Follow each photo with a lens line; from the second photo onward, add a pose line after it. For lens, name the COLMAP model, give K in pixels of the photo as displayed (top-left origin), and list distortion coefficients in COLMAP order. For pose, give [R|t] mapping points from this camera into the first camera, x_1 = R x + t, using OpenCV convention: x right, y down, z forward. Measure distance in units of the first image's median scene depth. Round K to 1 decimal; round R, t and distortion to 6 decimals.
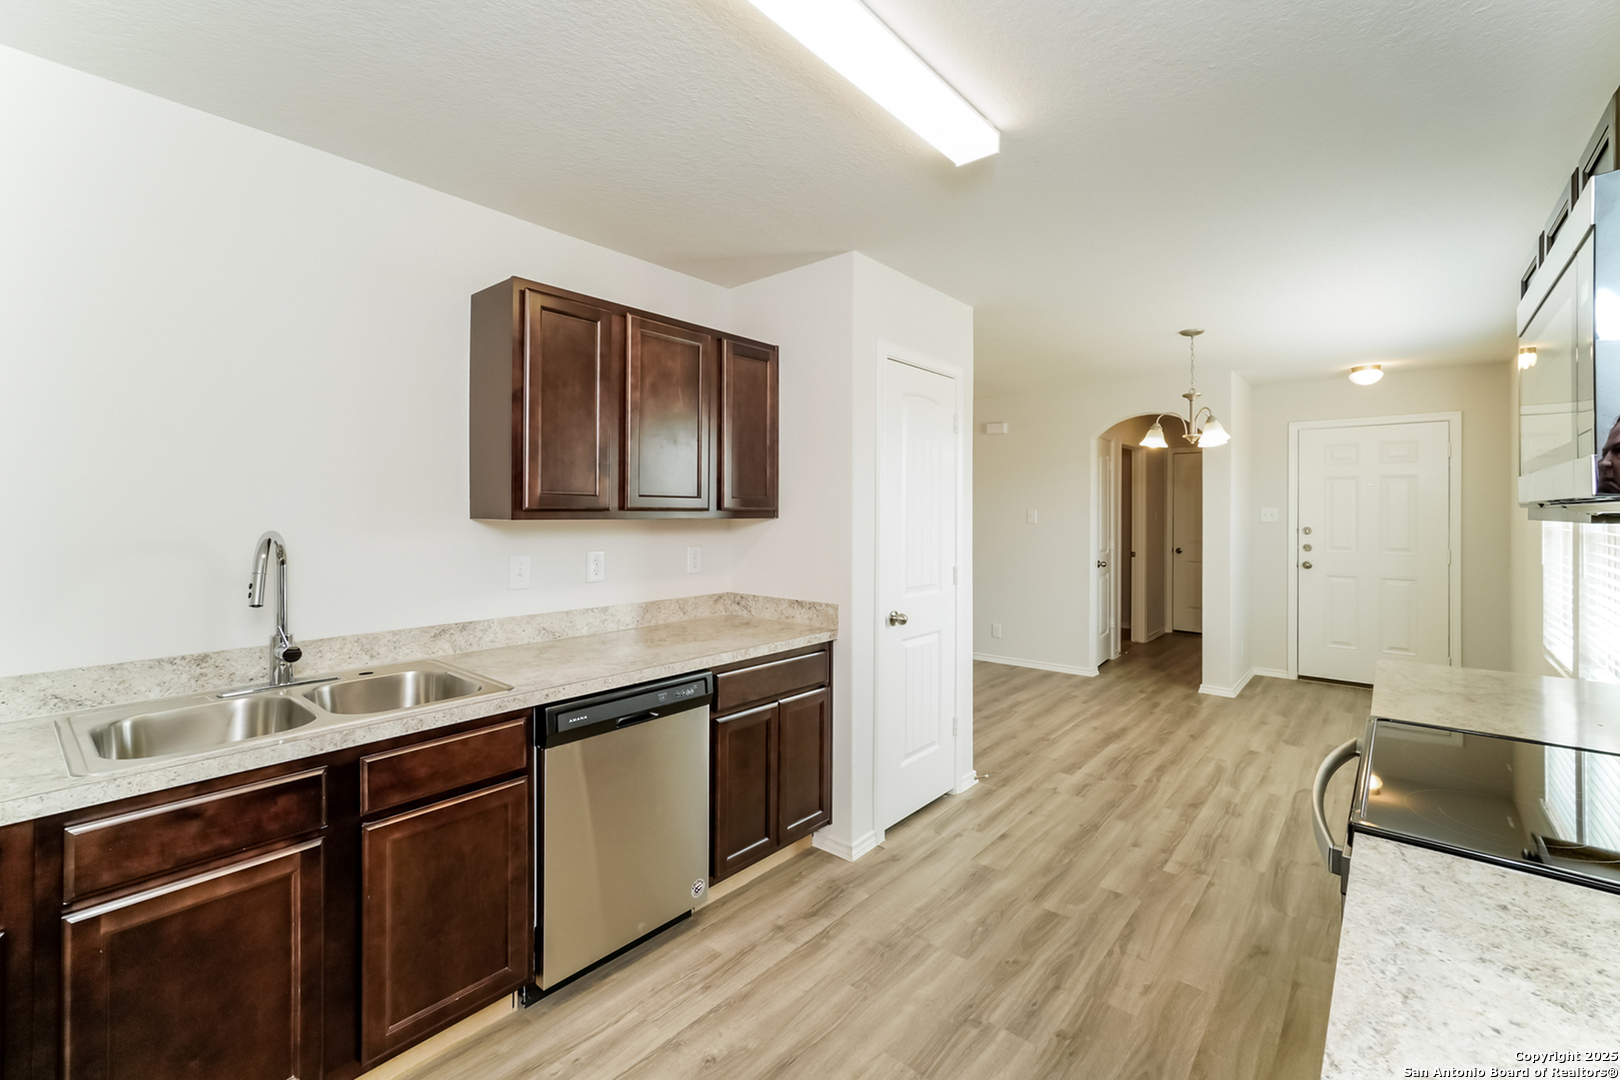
lens RADIAL K [[696.7, 0, 799.2], [0, 696.7, 527.3], [0, 0, 1]] dist [-0.011731, 0.012469]
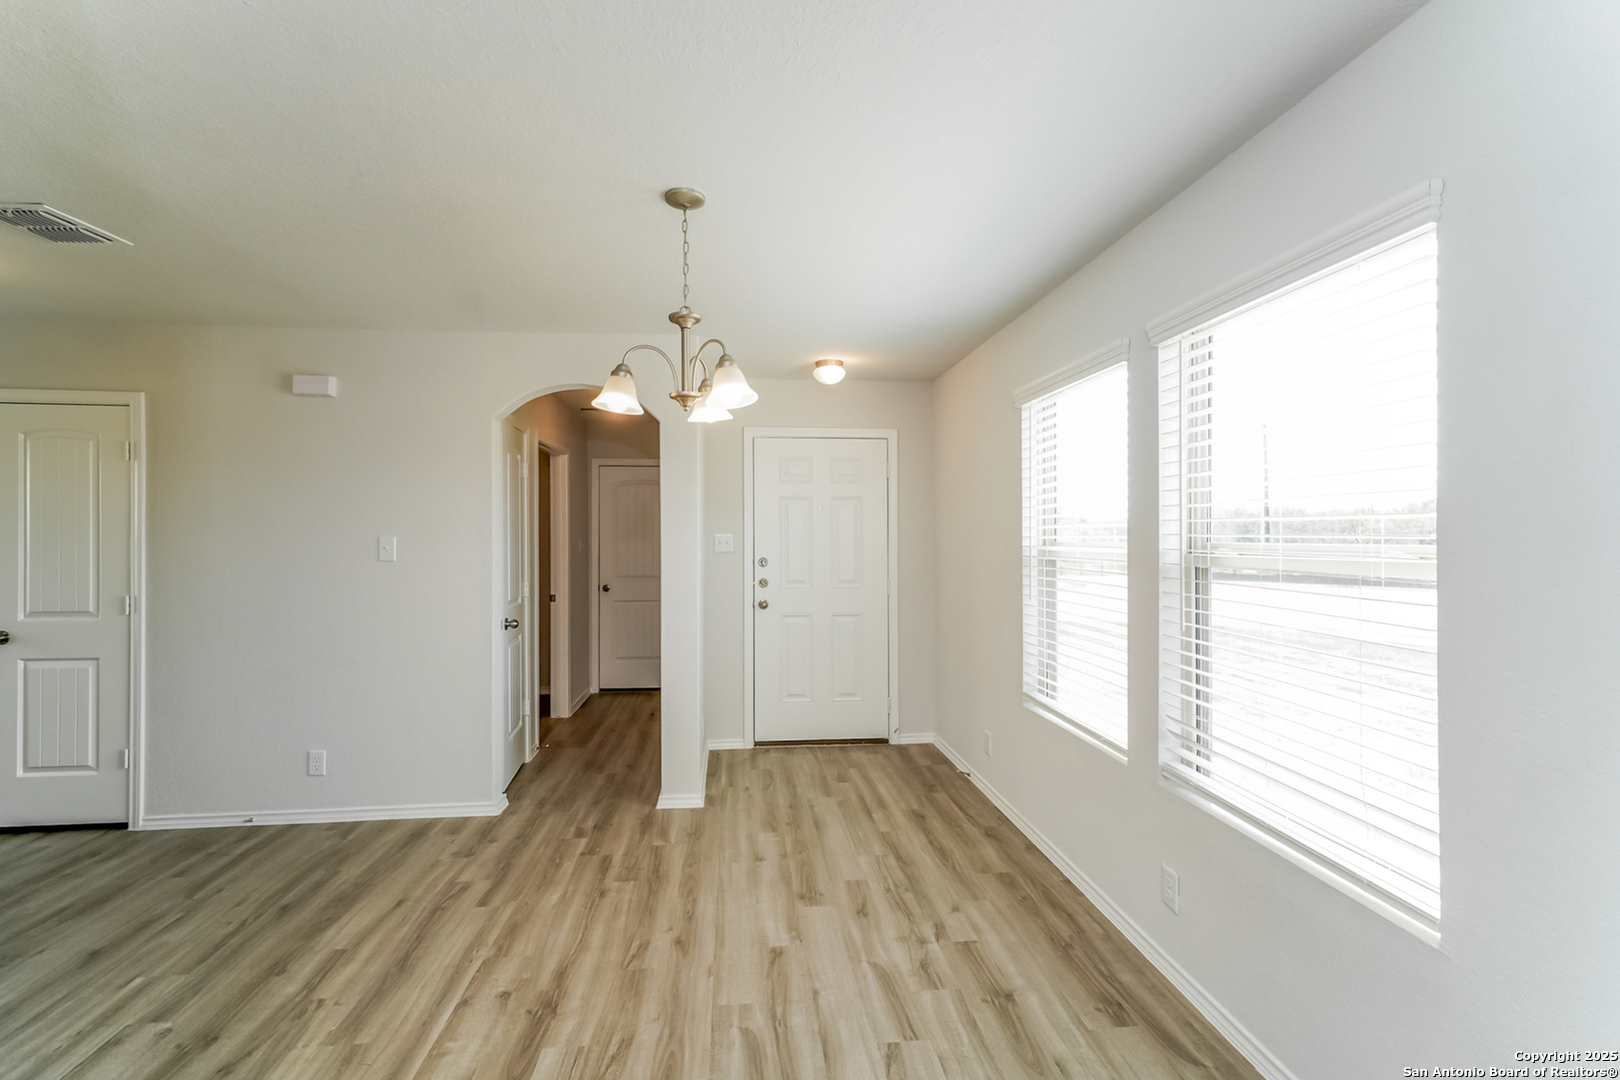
lens RADIAL K [[696.7, 0, 799.2], [0, 696.7, 527.3], [0, 0, 1]] dist [-0.011731, 0.012469]
pose [[0.689510, 0.007757, 0.724234, 0.176992], [0.020082, 0.999353, -0.029824, -0.010659], [-0.723997, 0.035108, 0.688909, 0.418606]]
